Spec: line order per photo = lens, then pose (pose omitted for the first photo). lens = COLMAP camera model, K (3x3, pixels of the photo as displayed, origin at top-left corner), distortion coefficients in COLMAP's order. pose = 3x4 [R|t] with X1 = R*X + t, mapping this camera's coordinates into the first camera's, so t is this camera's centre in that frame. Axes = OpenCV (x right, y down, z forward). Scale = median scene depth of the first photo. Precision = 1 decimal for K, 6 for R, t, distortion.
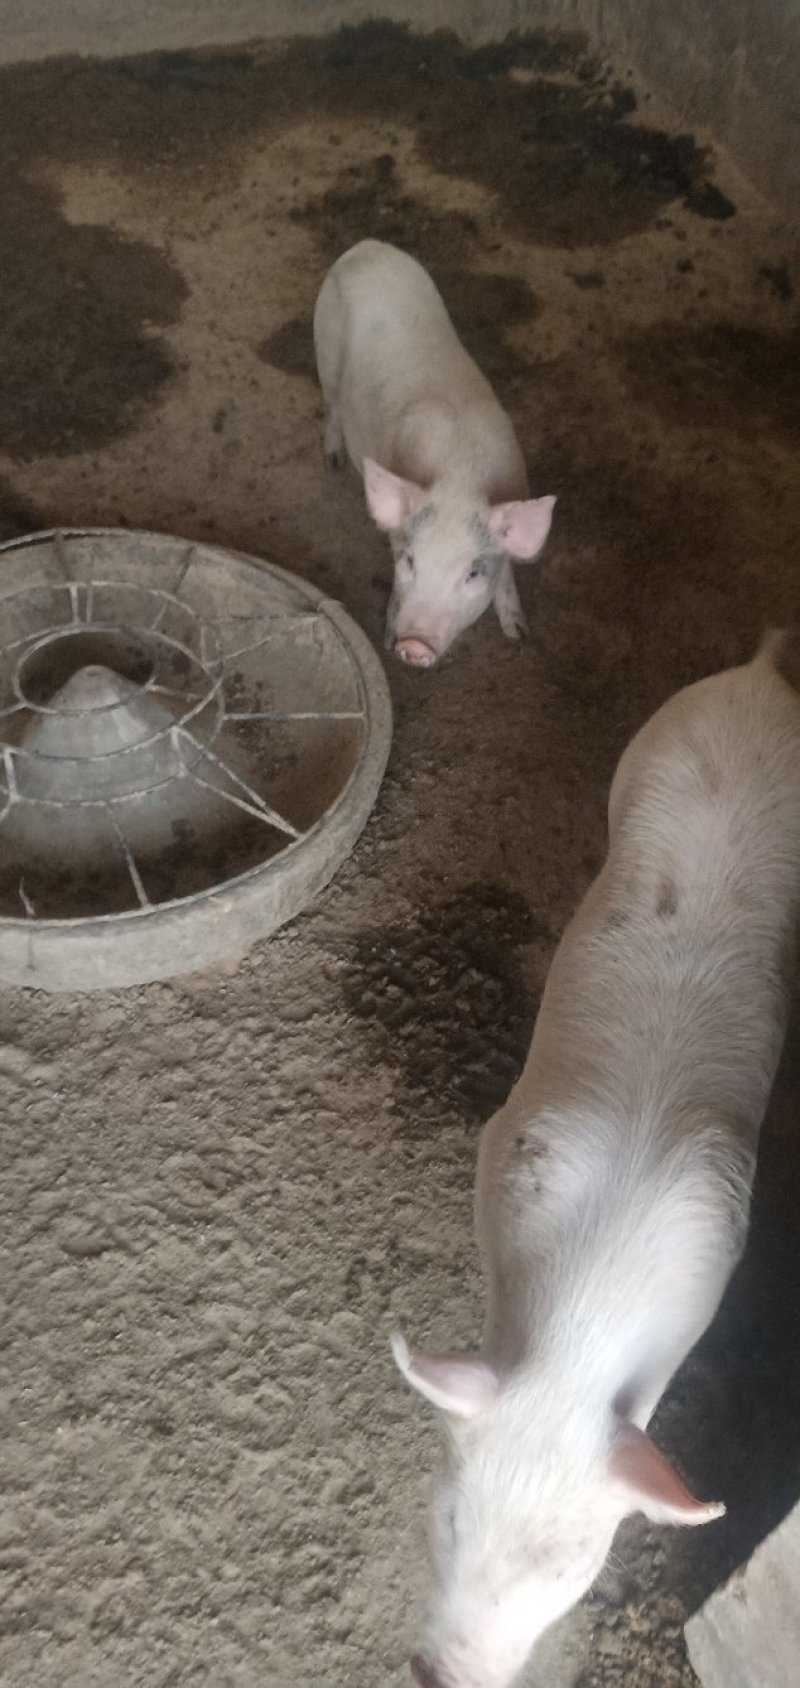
lens RADIAL K [[1345.0, 0, 395.8], [0, 1345.0, 832.3], [0, 0, 1]] dist [-0.026314, 0.067903]
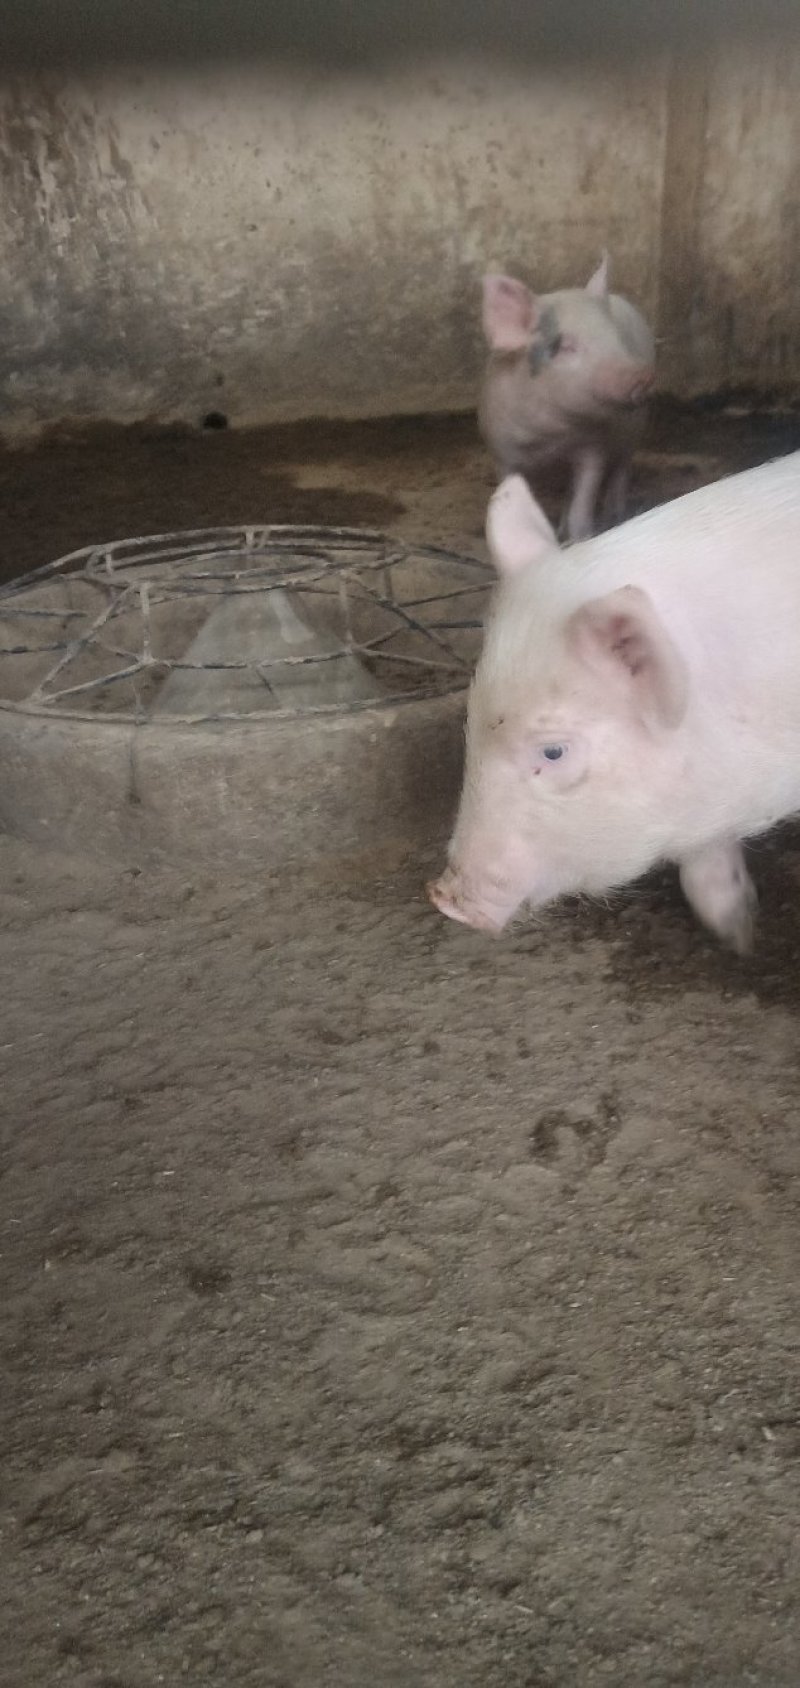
lens RADIAL K [[1345.0, 0, 383.4], [0, 1345.0, 828.9], [0, 0, 1]] dist [-0.026314, 0.067903]
pose [[0.984577, -0.010729, -0.174625, 0.004421], [-0.062061, 0.911793, -0.405933, 0.399837], [0.163577, 0.410509, 0.897064, 0.320033]]
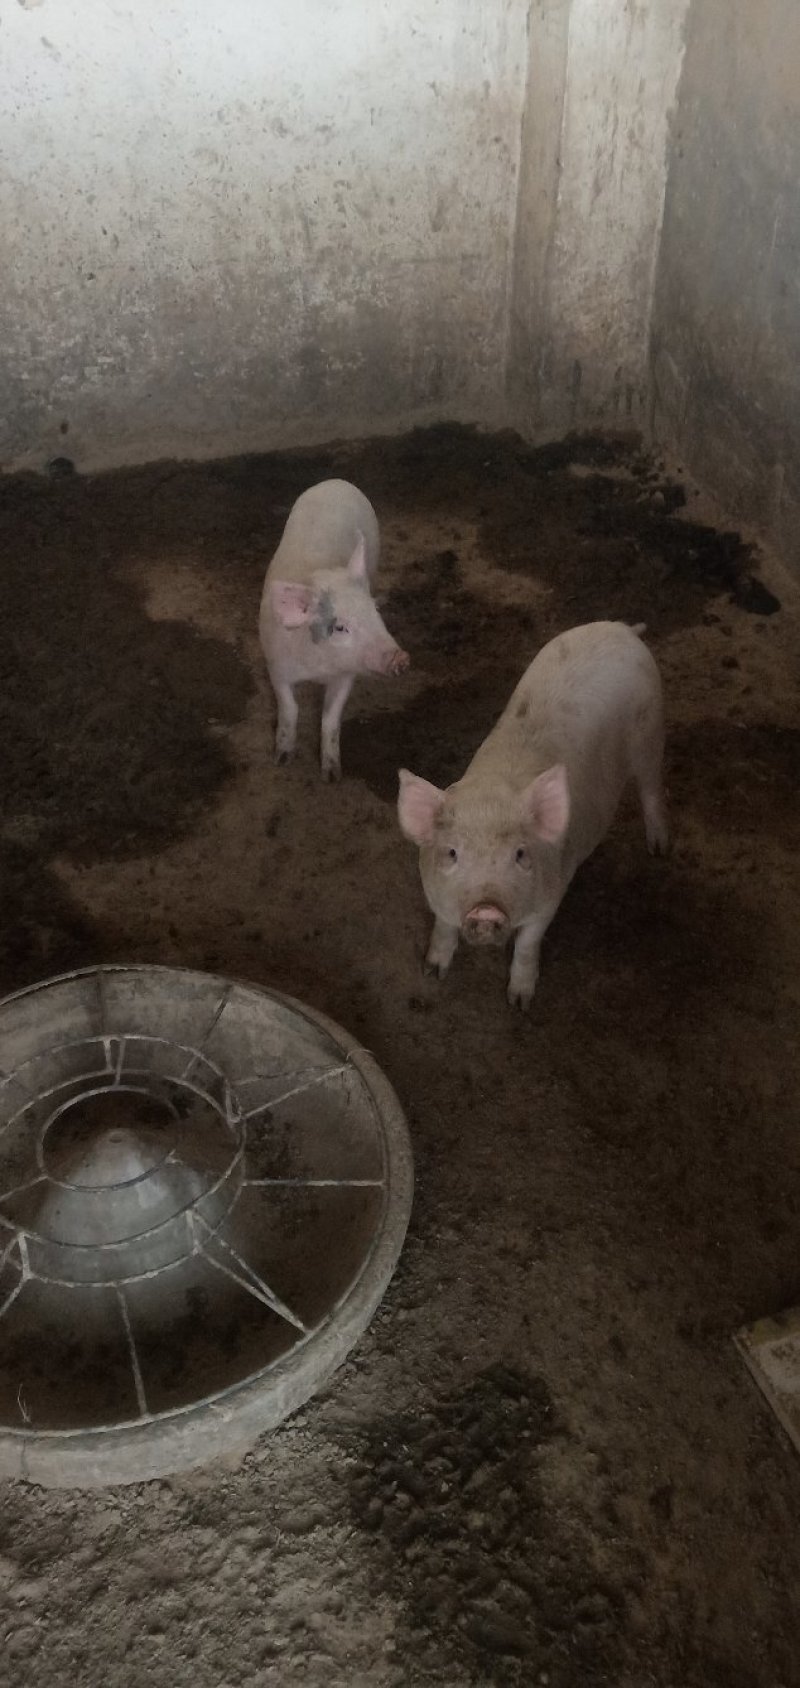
lens RADIAL K [[1345.0, 0, 398.3], [0, 1345.0, 820.5], [0, 0, 1]] dist [-0.026314, 0.067903]
pose [[0.997642, 0.011736, -0.067619, 0.054948], [-0.024544, 0.981119, -0.191839, -0.173264], [0.064091, 0.193046, 0.979094, -0.023208]]
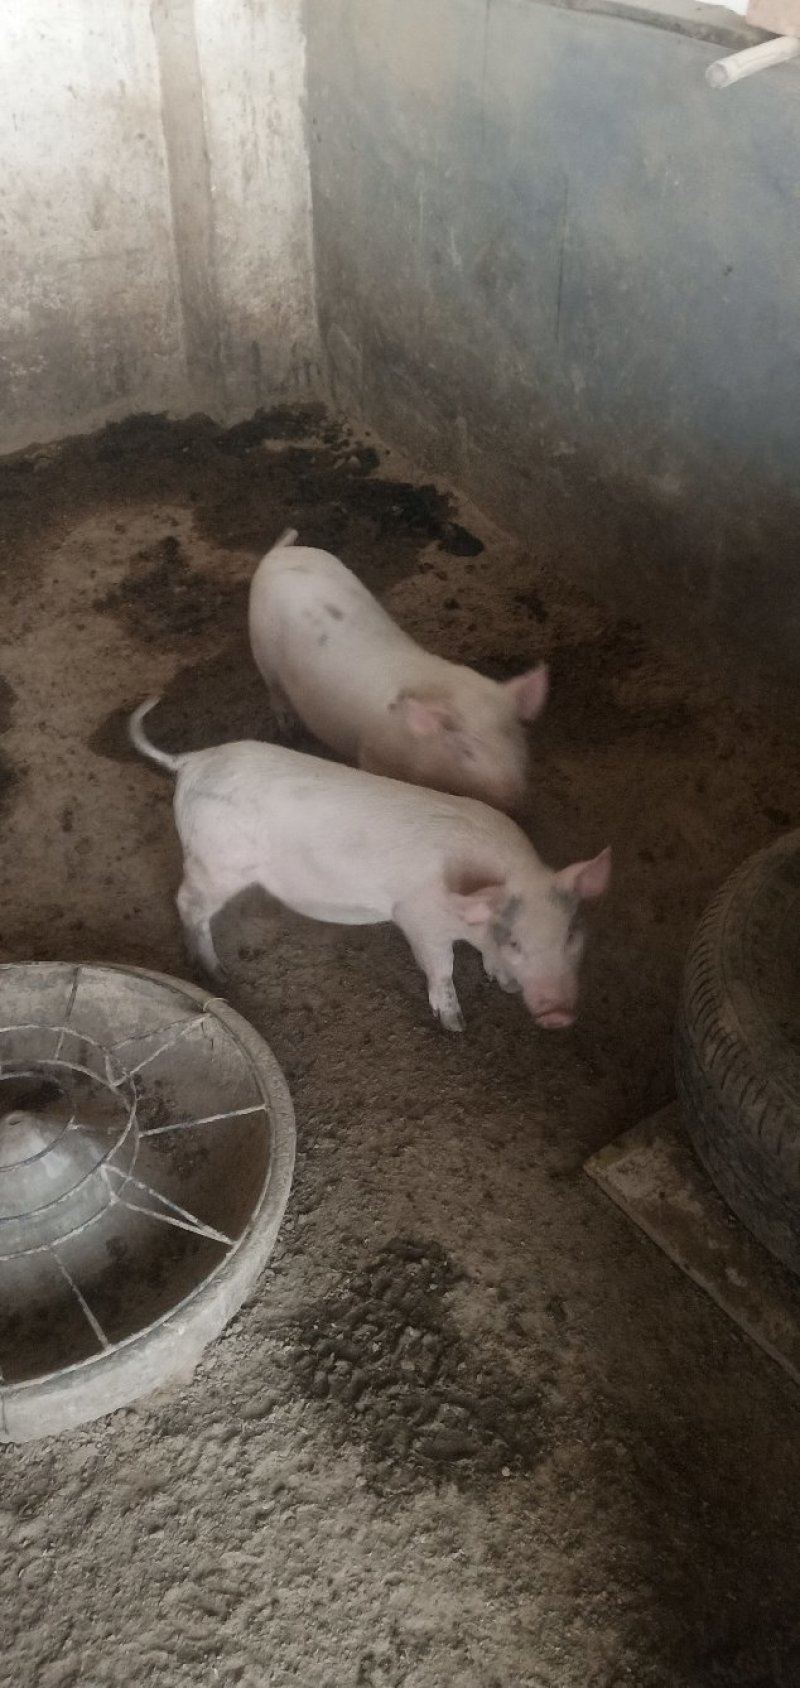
lens RADIAL K [[1345.0, 0, 405.3], [0, 1345.0, 823.6], [0, 0, 1]] dist [-0.026314, 0.067903]
pose [[0.975153, -0.167887, 0.144538, -0.035270], [0.189760, 0.969692, -0.153912, -0.131280], [-0.114318, 0.177515, 0.977456, -0.141489]]
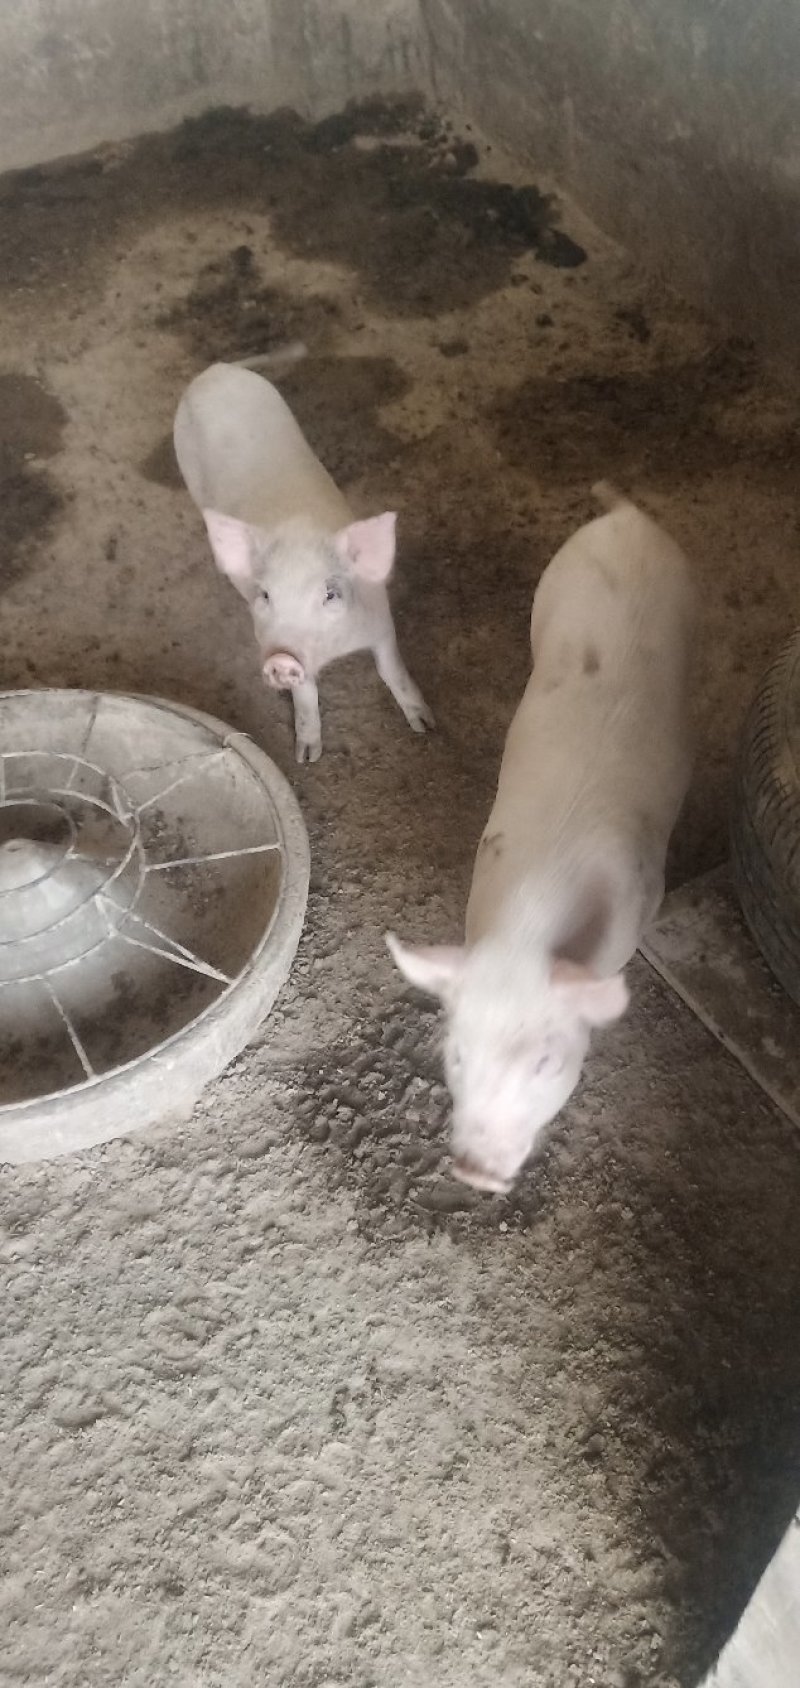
lens RADIAL K [[1345.0, 0, 399.5], [0, 1345.0, 836.2], [0, 0, 1]] dist [-0.026314, 0.067903]
pose [[0.988710, -0.149087, 0.014990, 0.057661], [0.149108, 0.988821, -0.000250, -0.087267], [-0.014785, 0.002482, 0.999888, -0.040727]]
